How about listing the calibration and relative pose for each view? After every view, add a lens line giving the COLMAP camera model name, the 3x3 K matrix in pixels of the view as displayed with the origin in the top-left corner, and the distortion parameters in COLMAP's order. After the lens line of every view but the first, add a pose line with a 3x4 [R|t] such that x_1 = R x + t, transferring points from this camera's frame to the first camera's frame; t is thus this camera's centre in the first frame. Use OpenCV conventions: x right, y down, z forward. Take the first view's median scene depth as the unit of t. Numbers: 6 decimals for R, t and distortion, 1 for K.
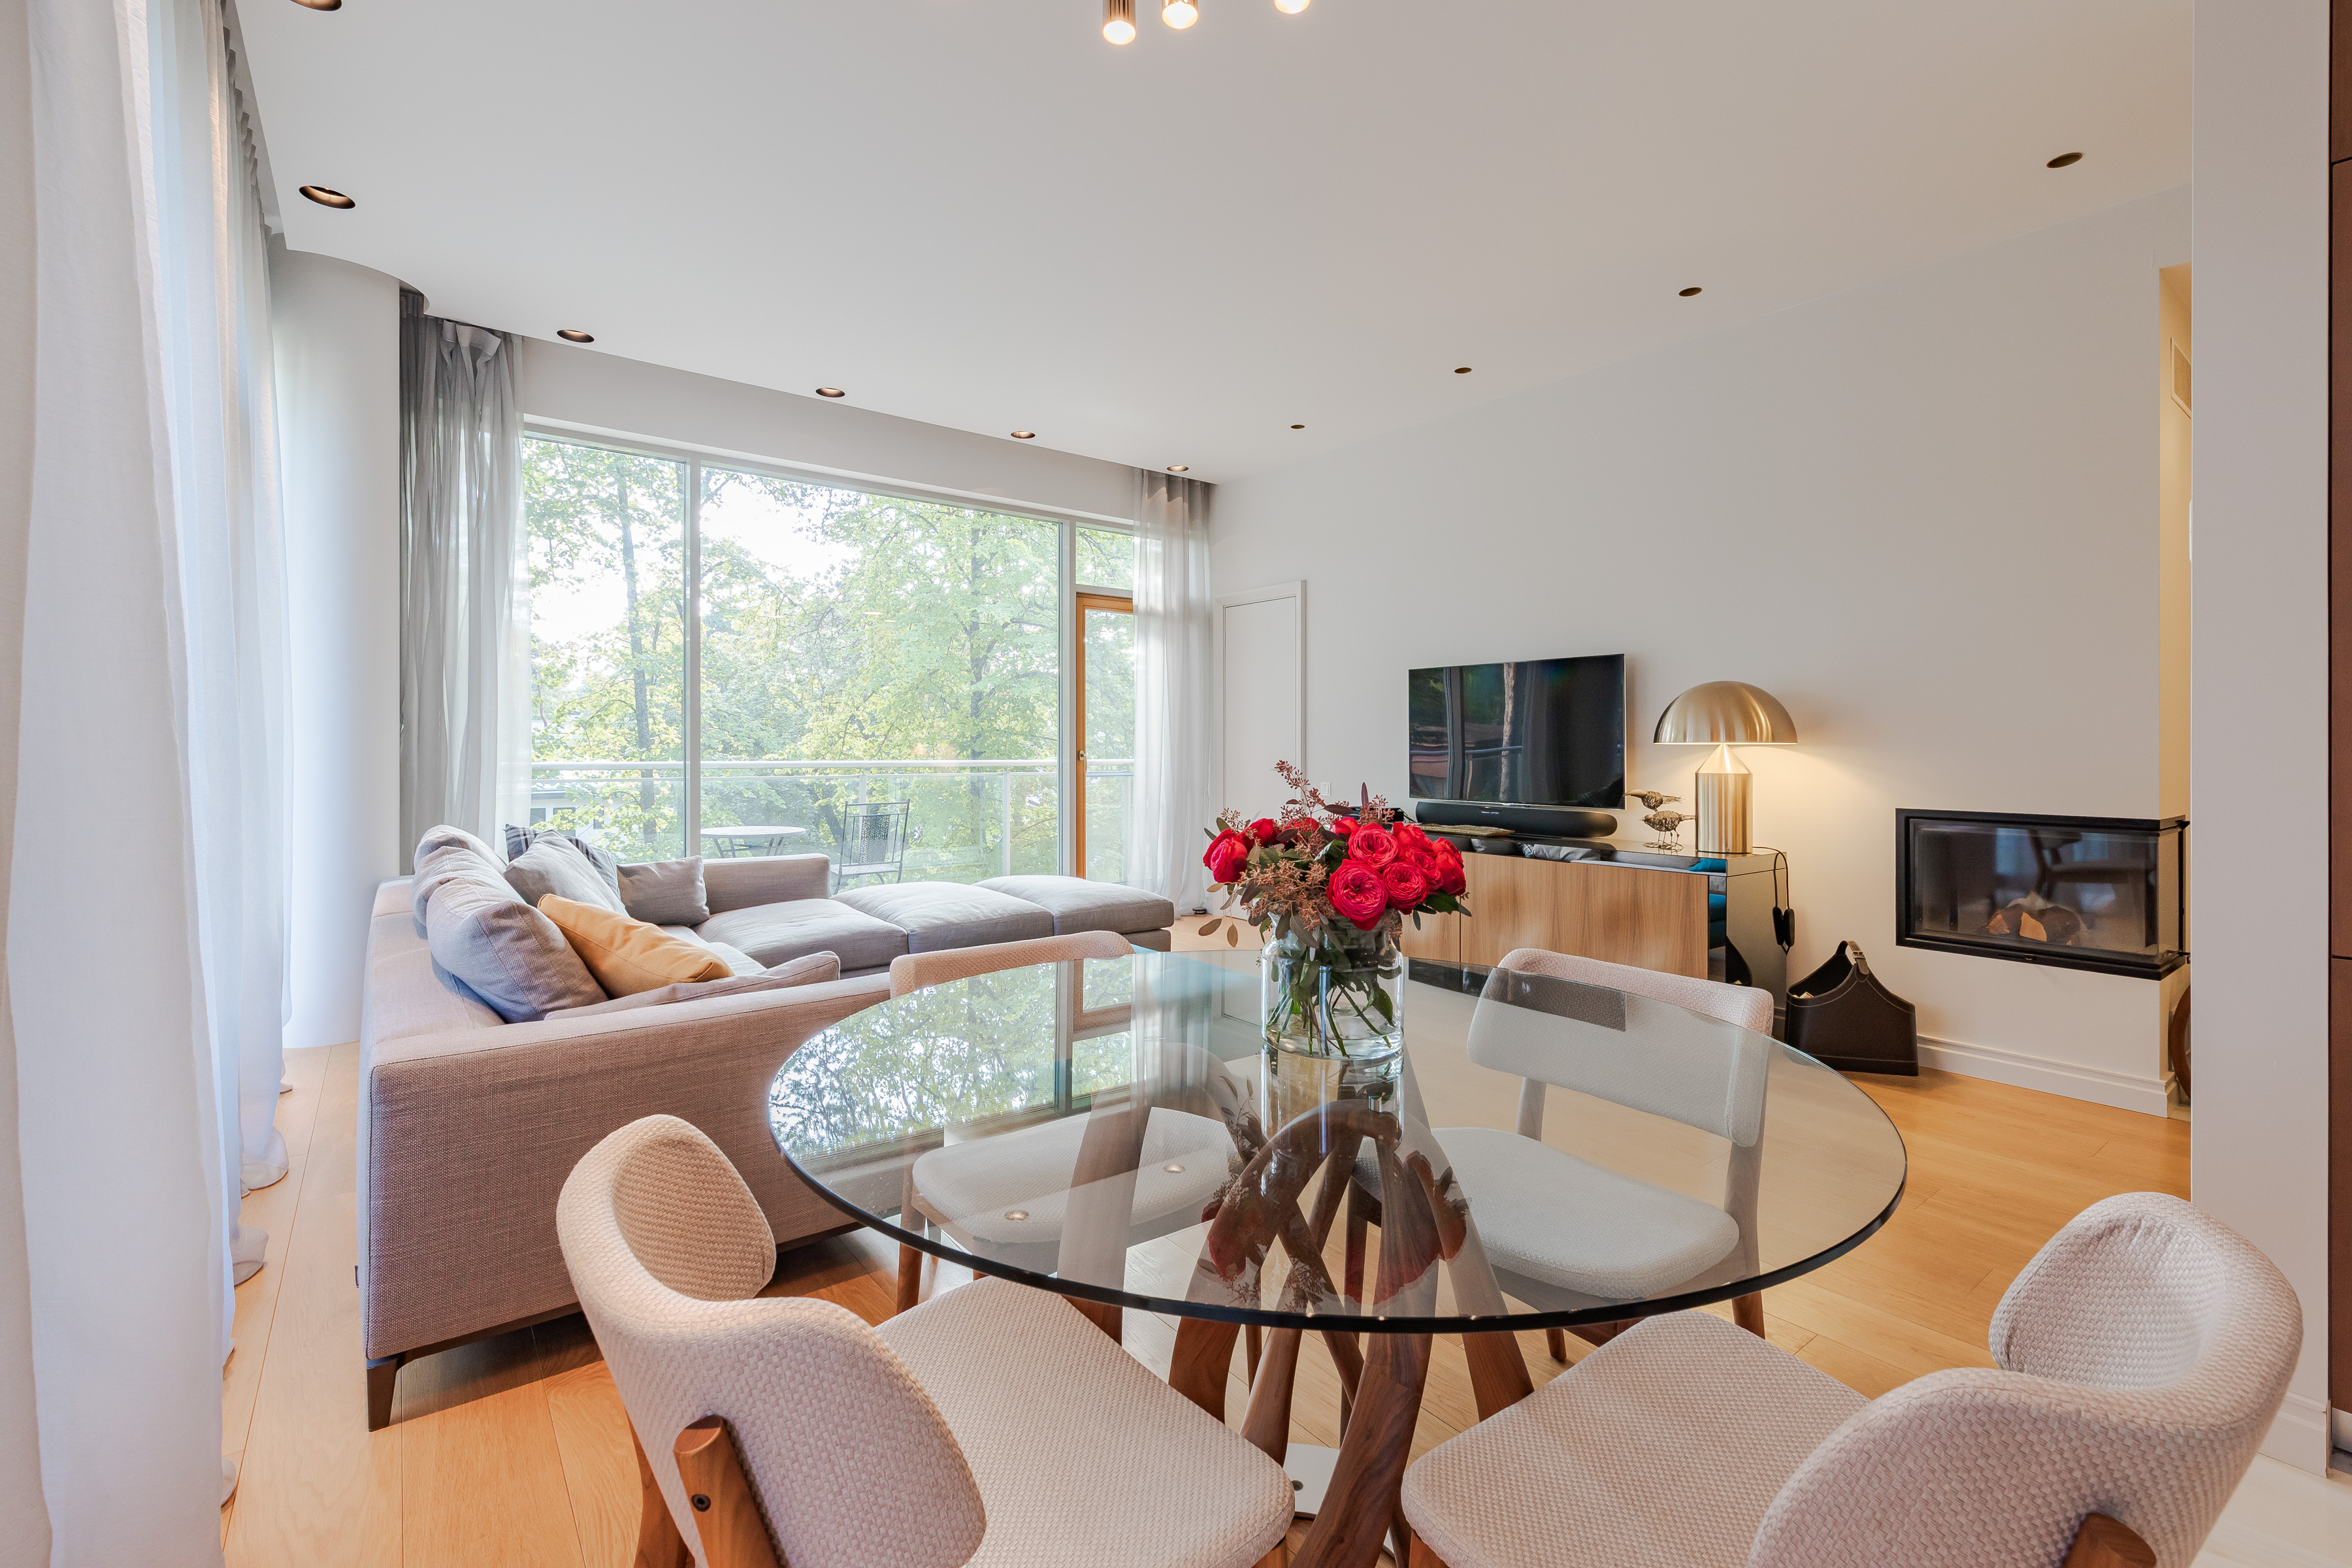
lens RADIAL K [[1013.9, 0, 1174.4], [0, 1013.9, 744.1], [0, 0, 1]] dist [-0.001166, 0.000031]
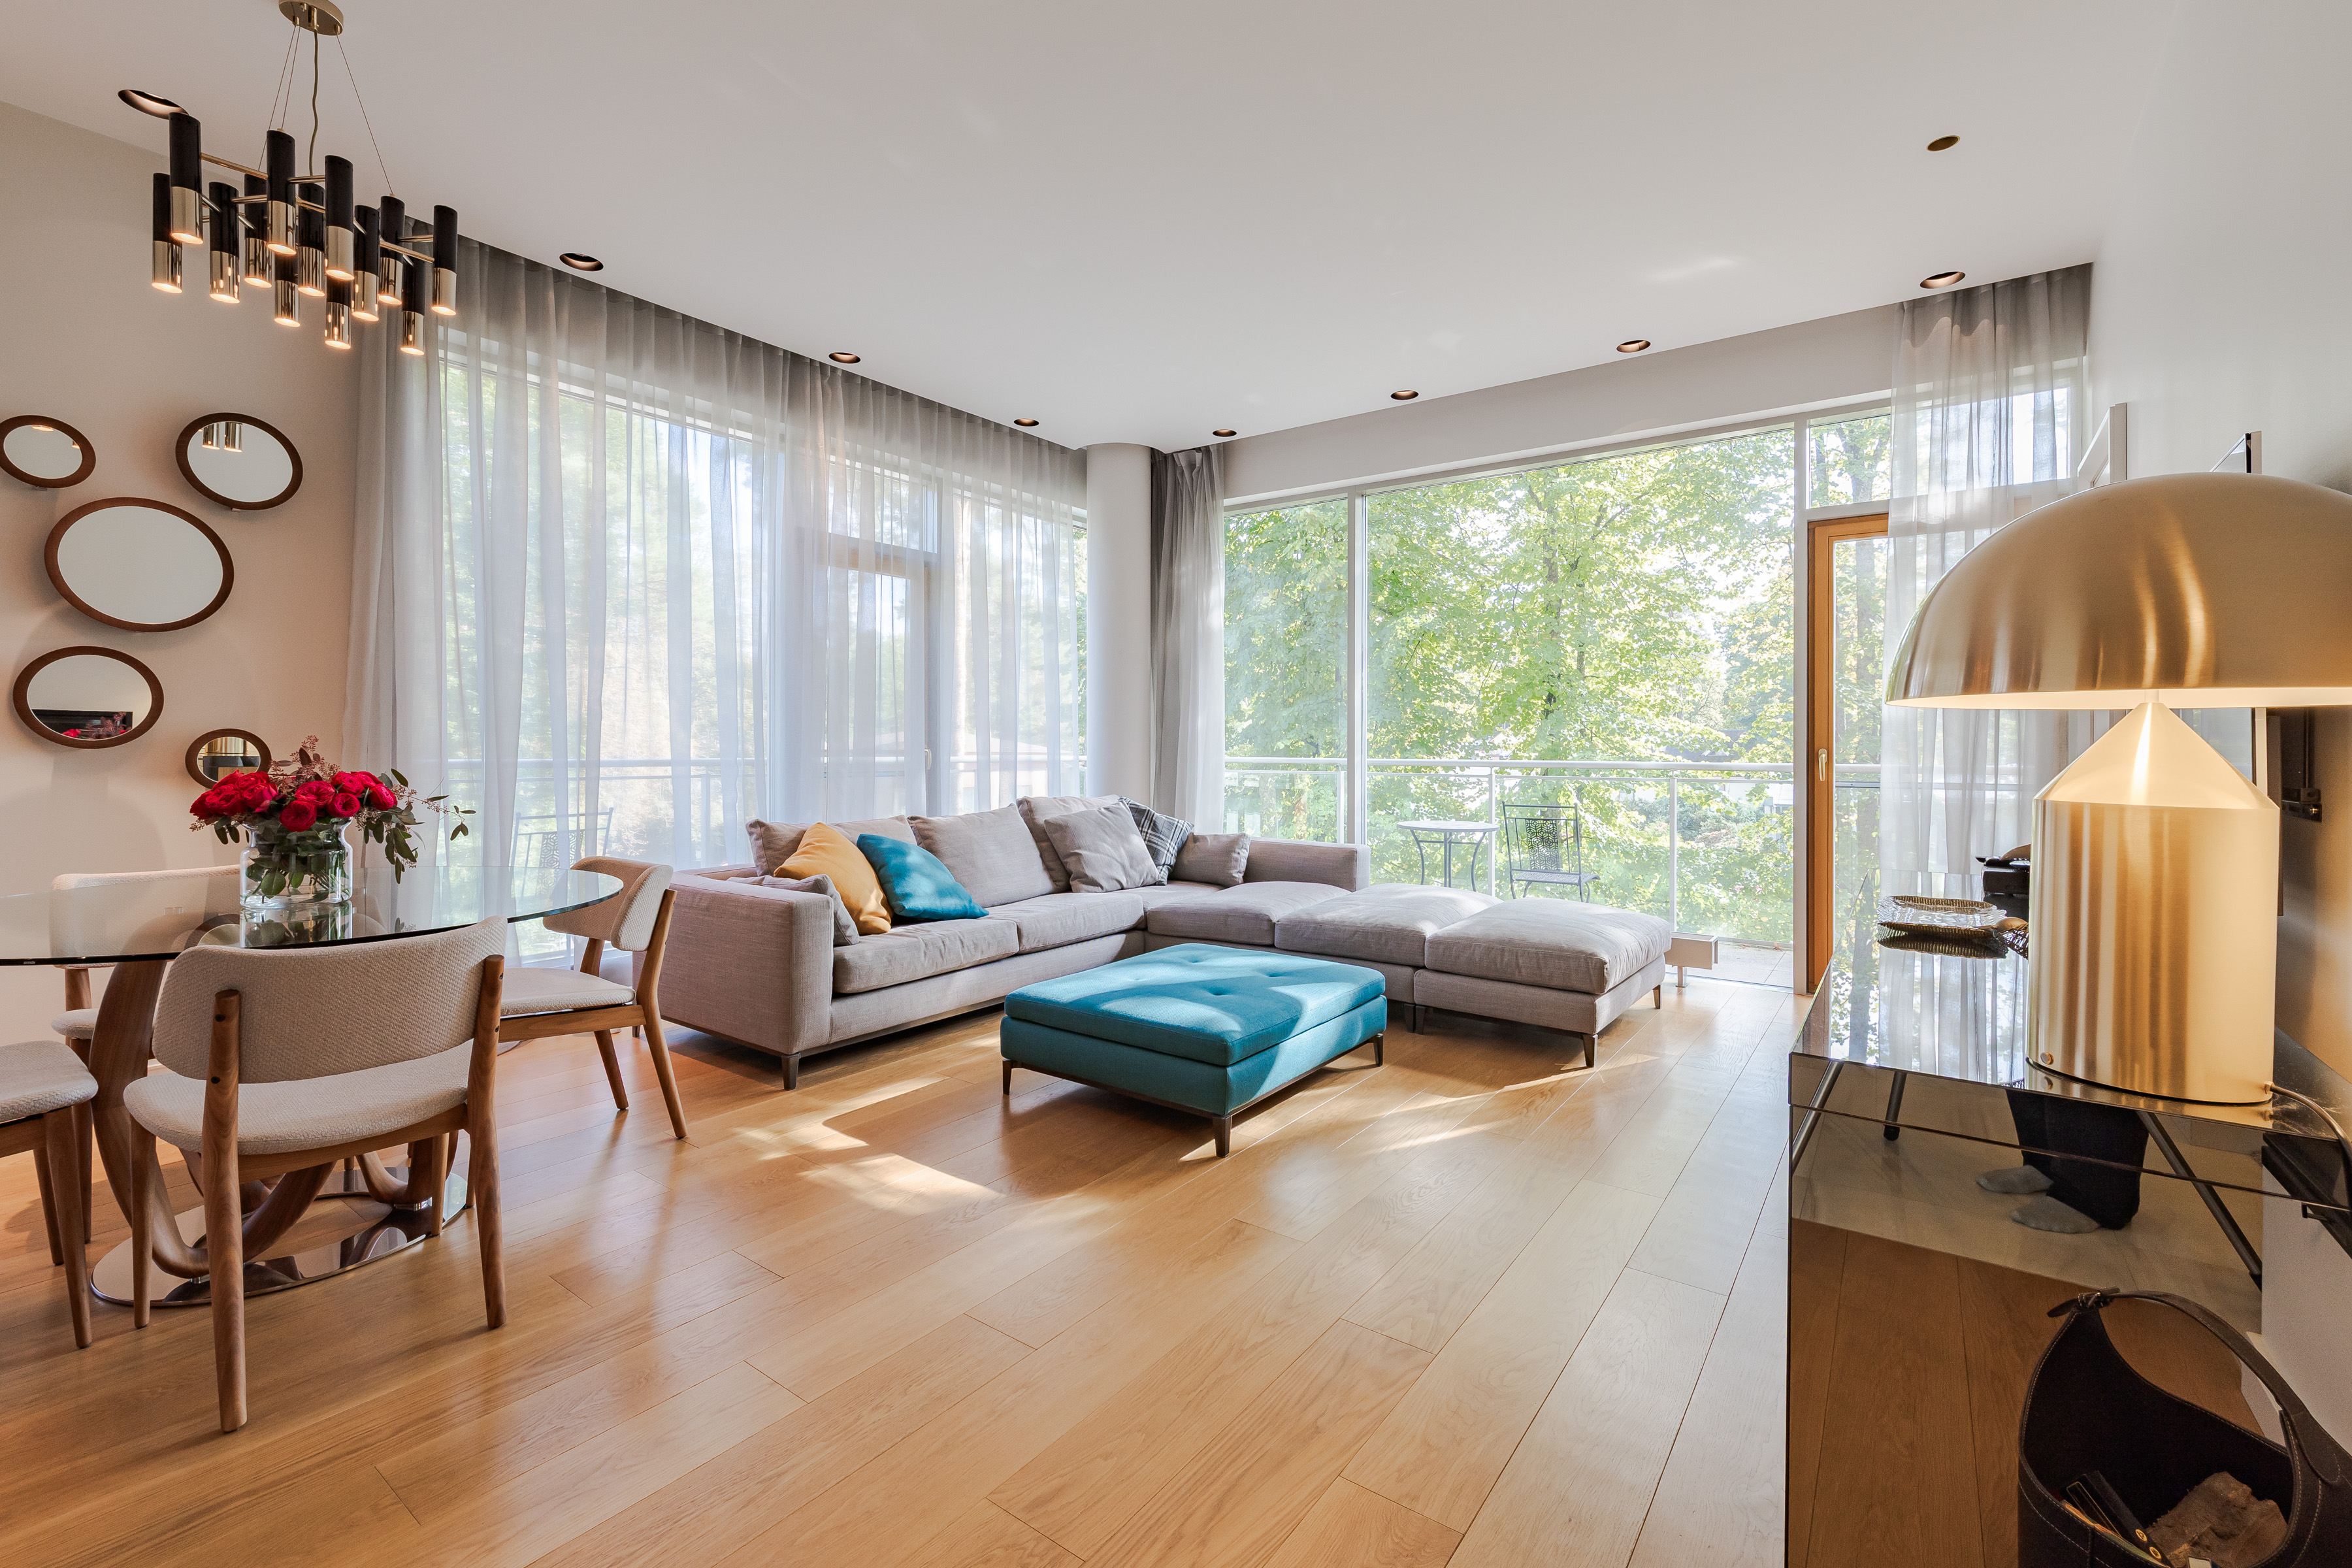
lens RADIAL K [[1013.9, 0, 1174.4], [0, 1013.9, 744.1], [0, 0, 1]] dist [-0.001166, 0.000031]
pose [[0.268815, -0.005720, -0.963175, 0.646638], [-0.002266, 0.999976, -0.006570, 0.012037], [0.963189, 0.003948, 0.268795, 0.564835]]
